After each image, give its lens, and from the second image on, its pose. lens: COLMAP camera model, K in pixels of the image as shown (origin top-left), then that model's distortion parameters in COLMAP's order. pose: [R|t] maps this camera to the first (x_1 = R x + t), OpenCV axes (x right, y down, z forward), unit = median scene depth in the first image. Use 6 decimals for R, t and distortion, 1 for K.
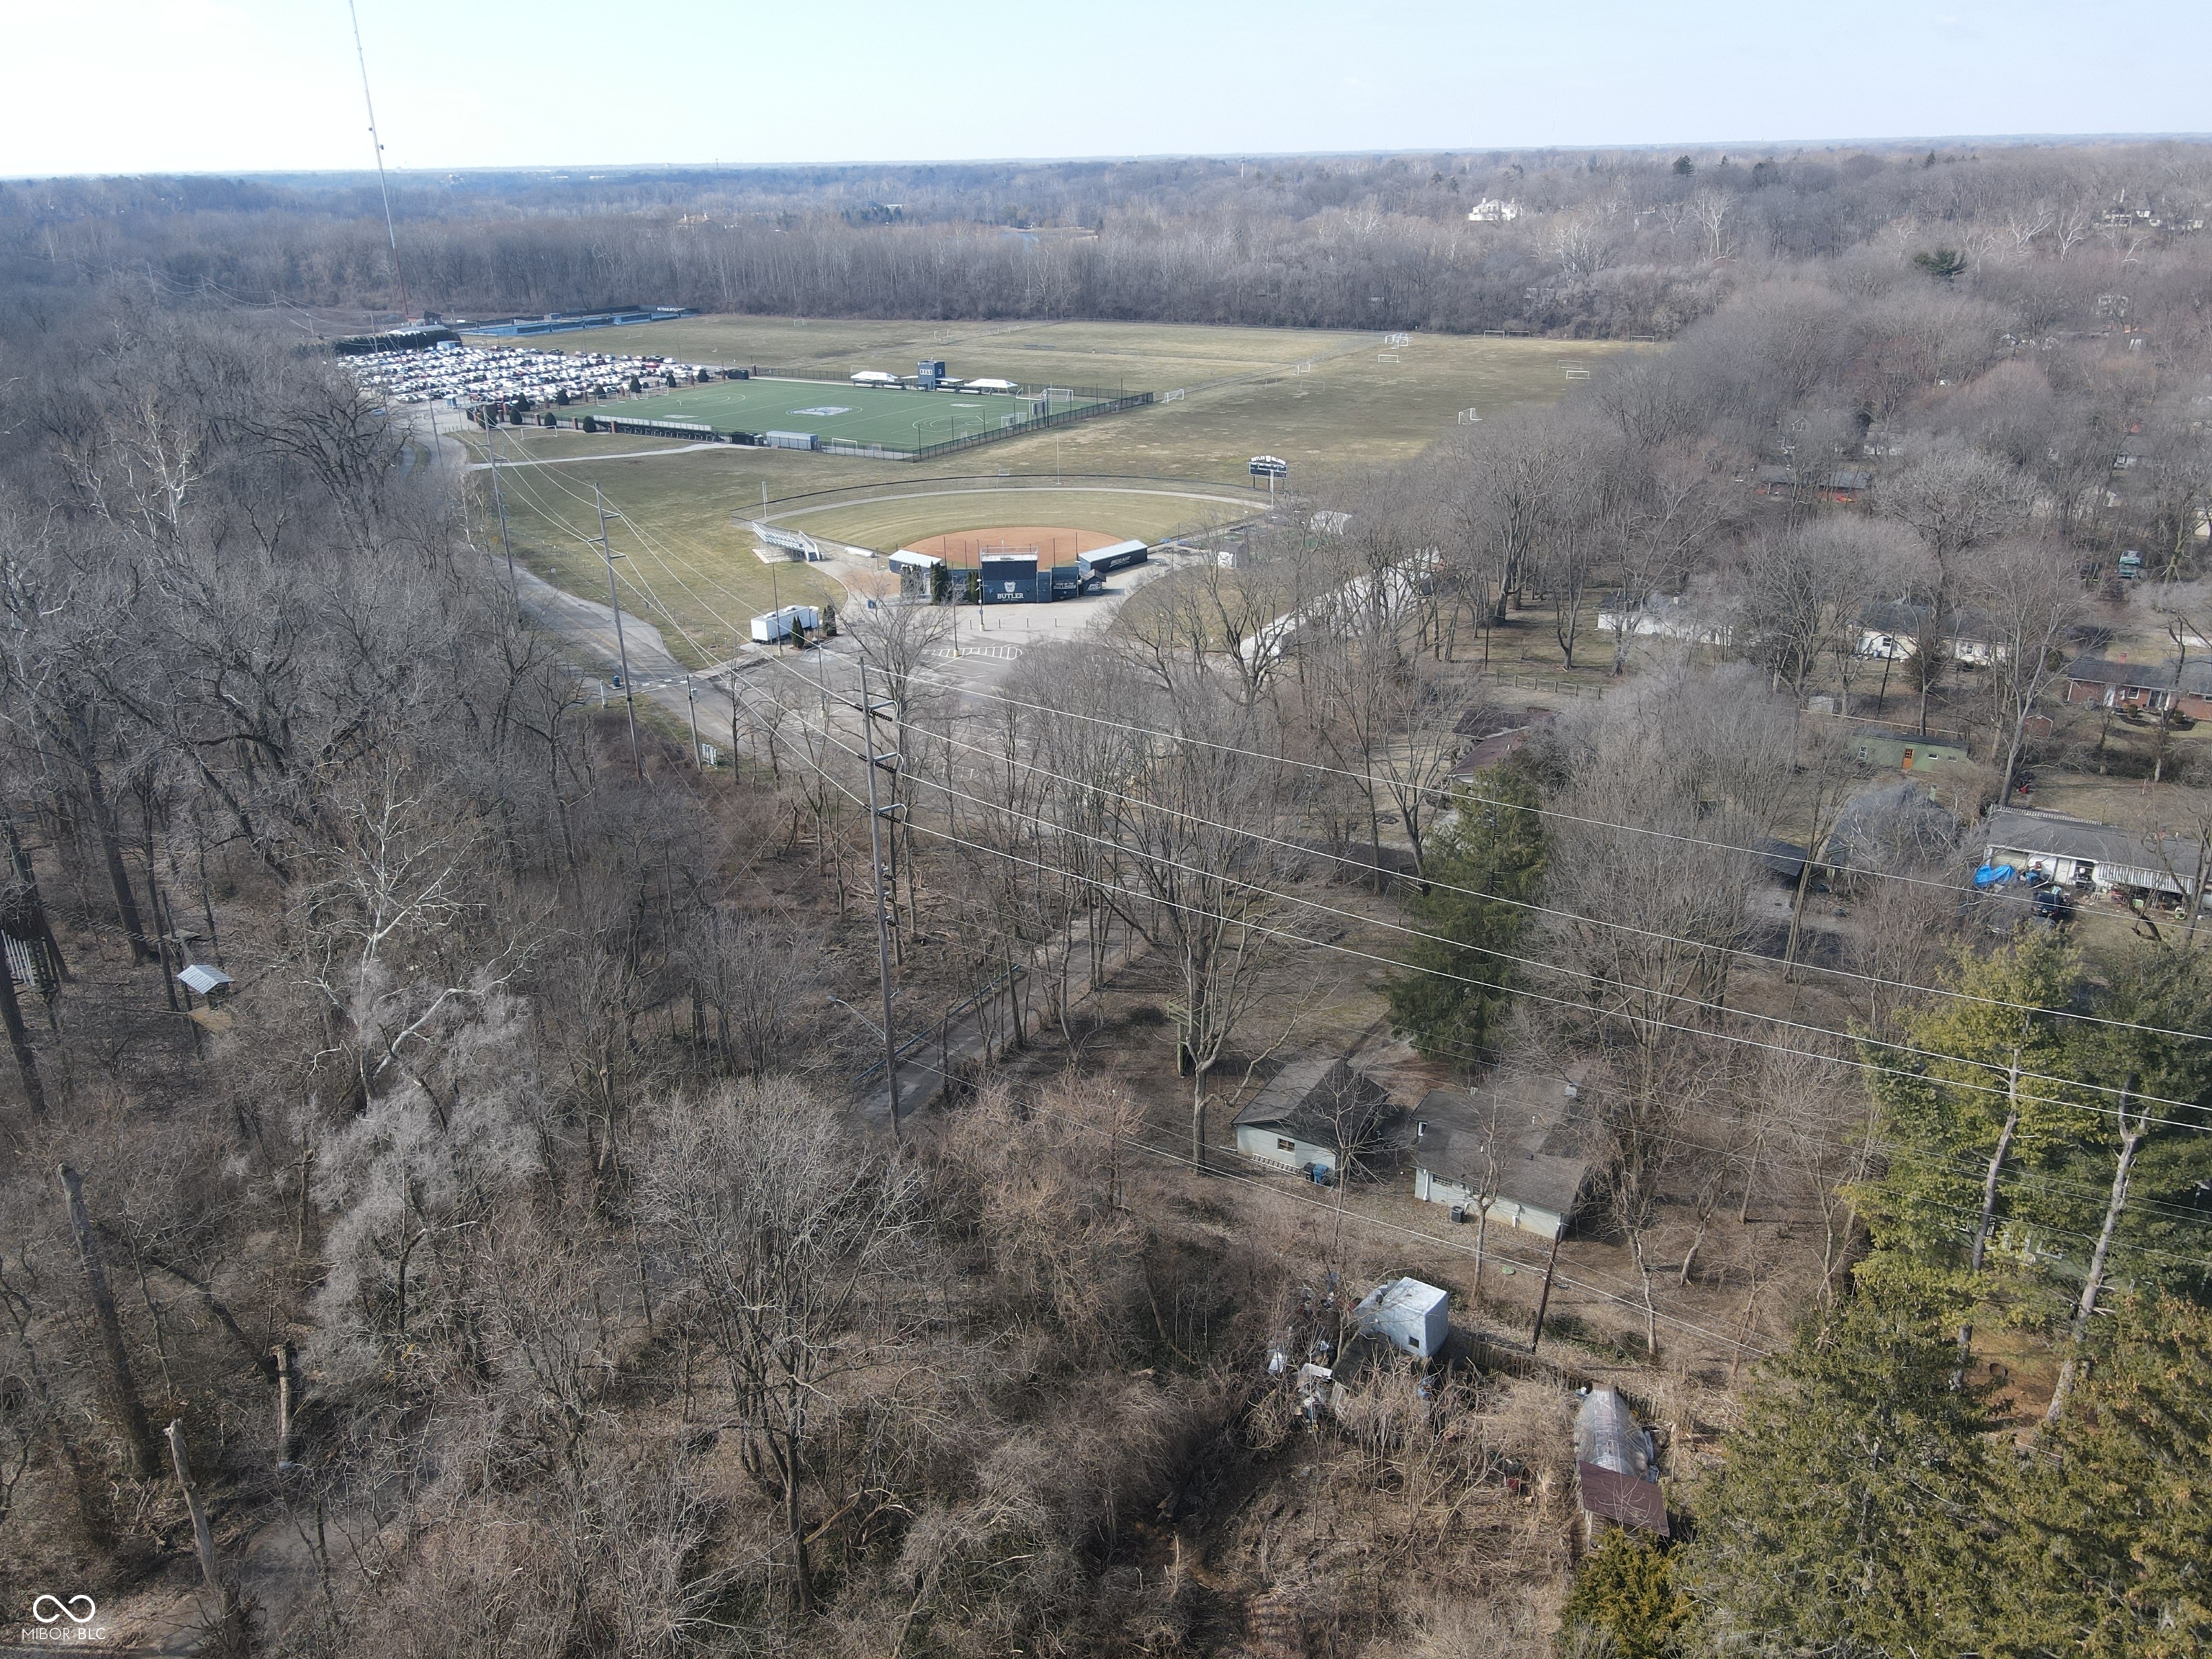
lens RADIAL K [[1613.1, 0, 1106.0], [0, 1613.1, 829.5], [0, 0, 1]] dist [-0.011860, 0.043578]
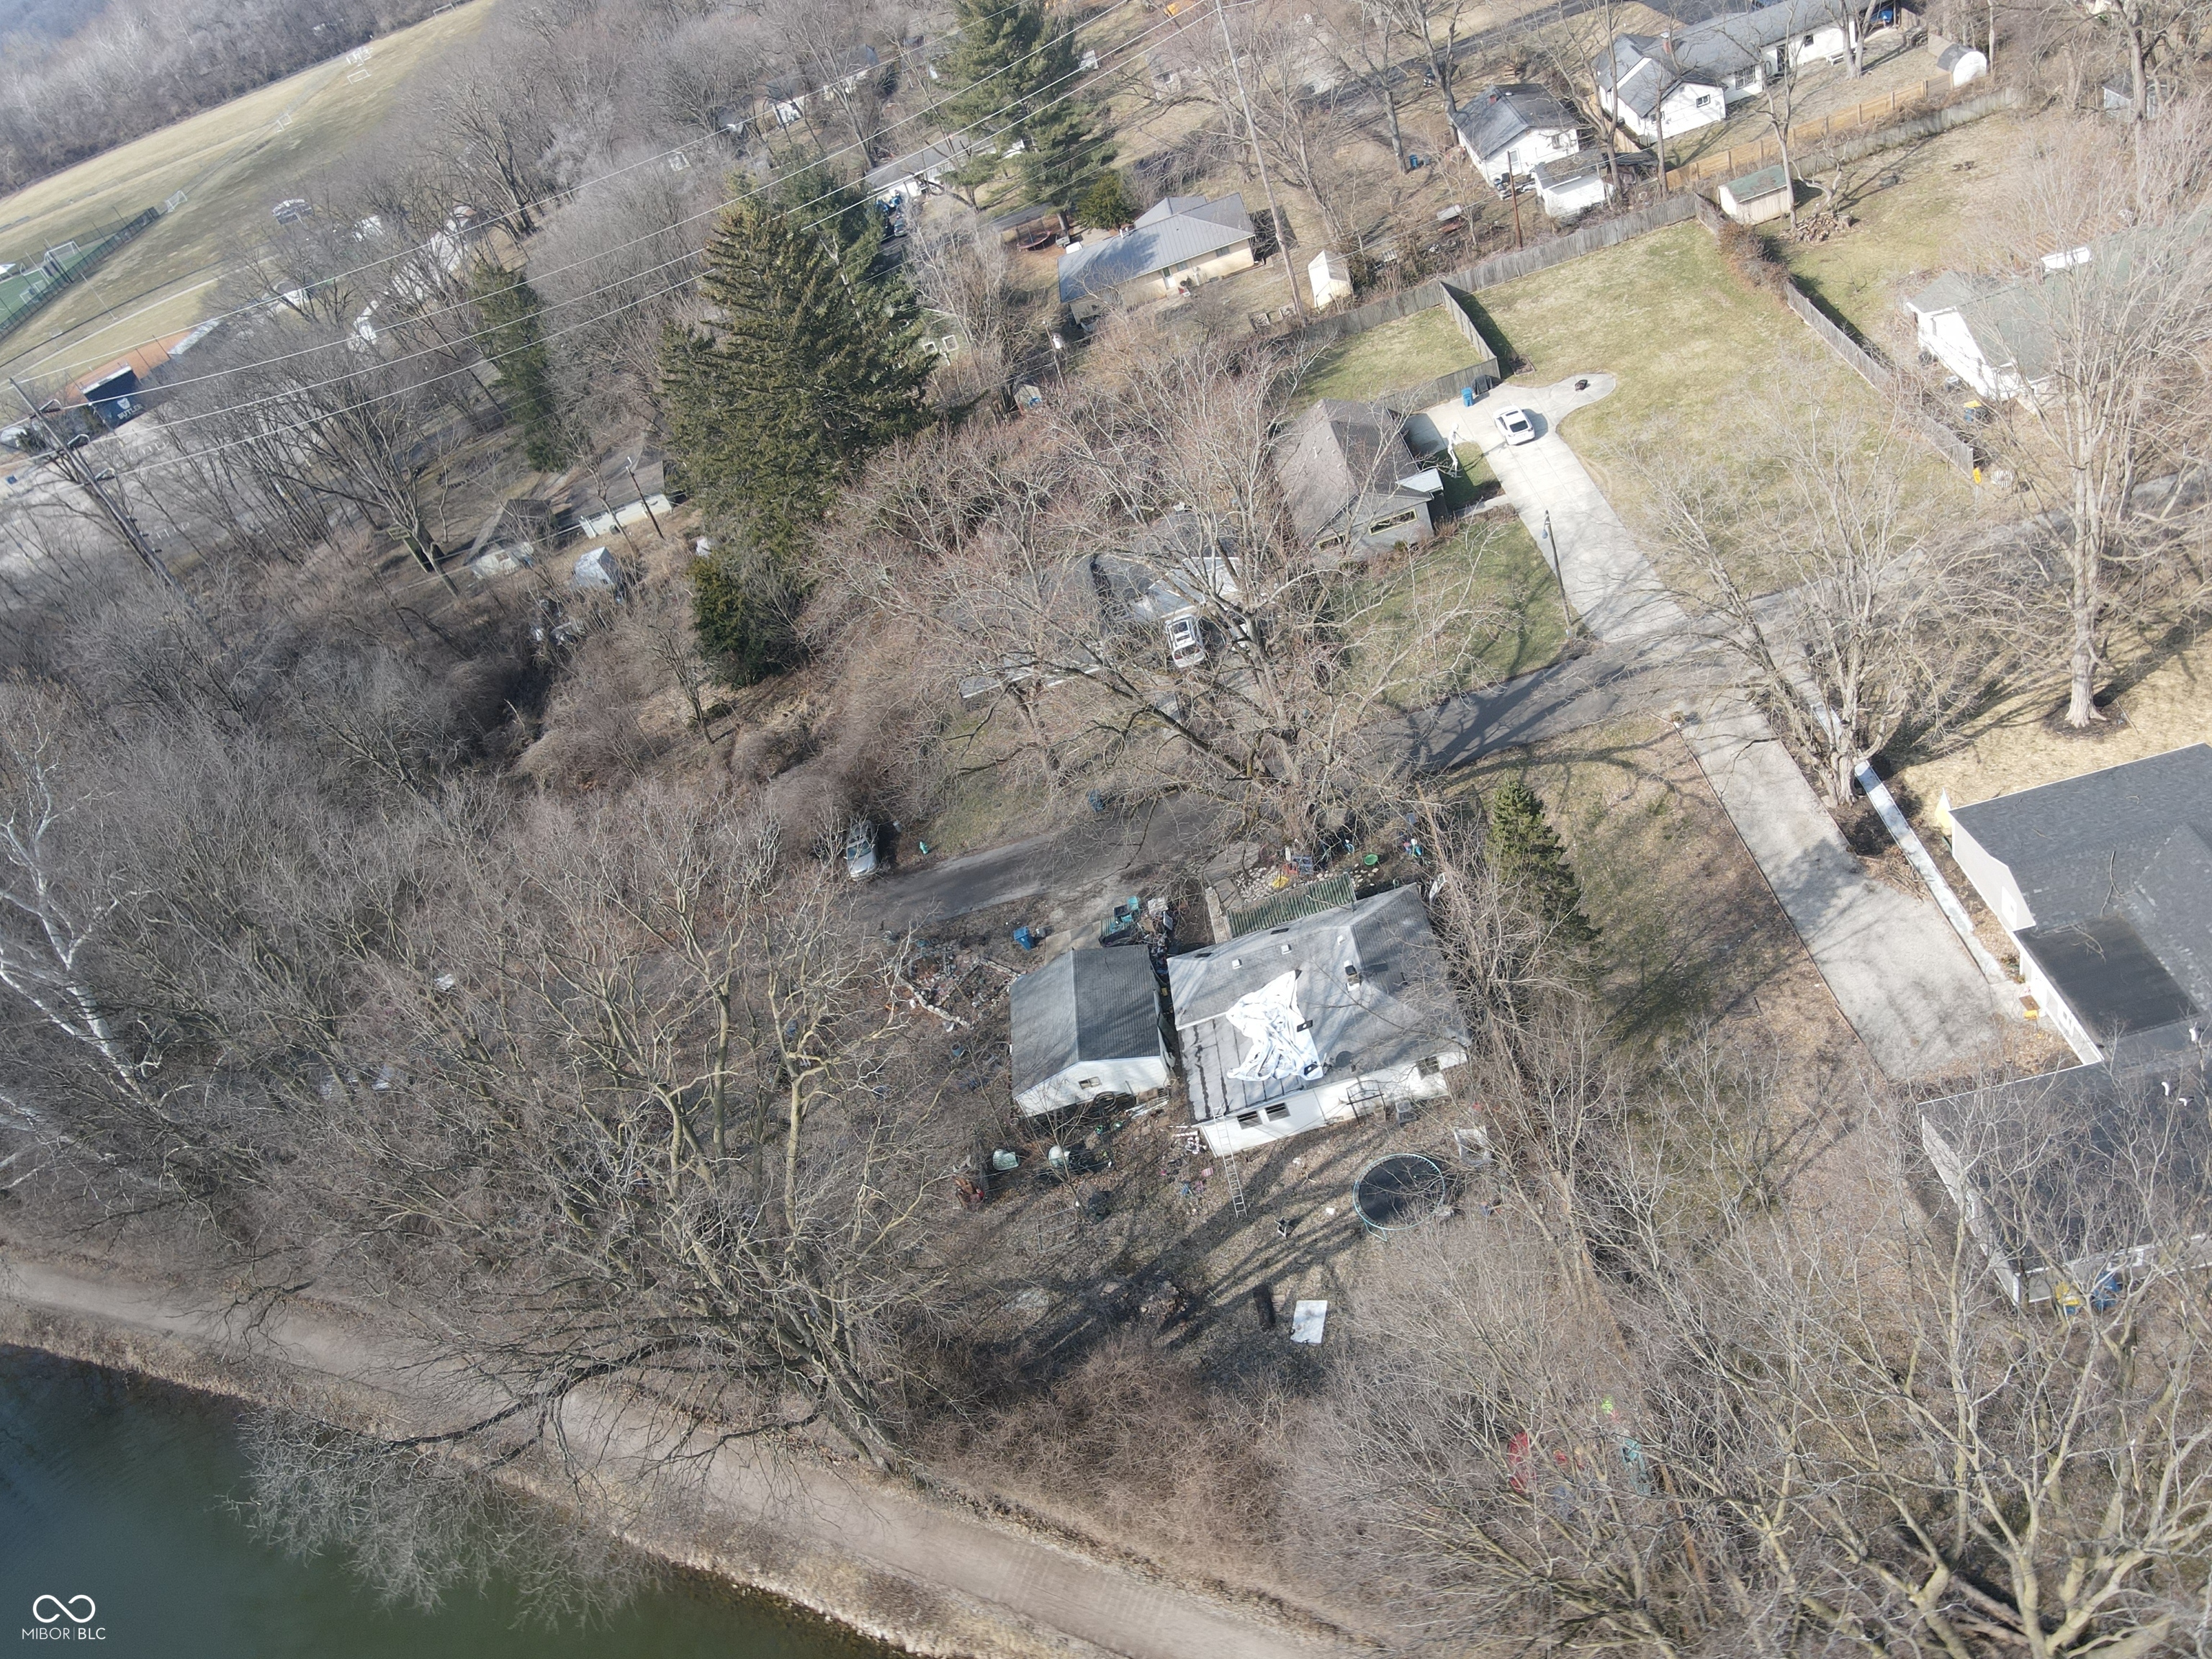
lens RADIAL K [[1613.1, 0, 1106.0], [0, 1613.1, 829.5], [0, 0, 1]] dist [-0.011860, 0.043578]
pose [[0.784012, -0.554132, 0.279755, -0.004029], [0.493294, 0.829752, 0.261099, 0.124072], [-0.376811, -0.066704, 0.923886, -0.270842]]
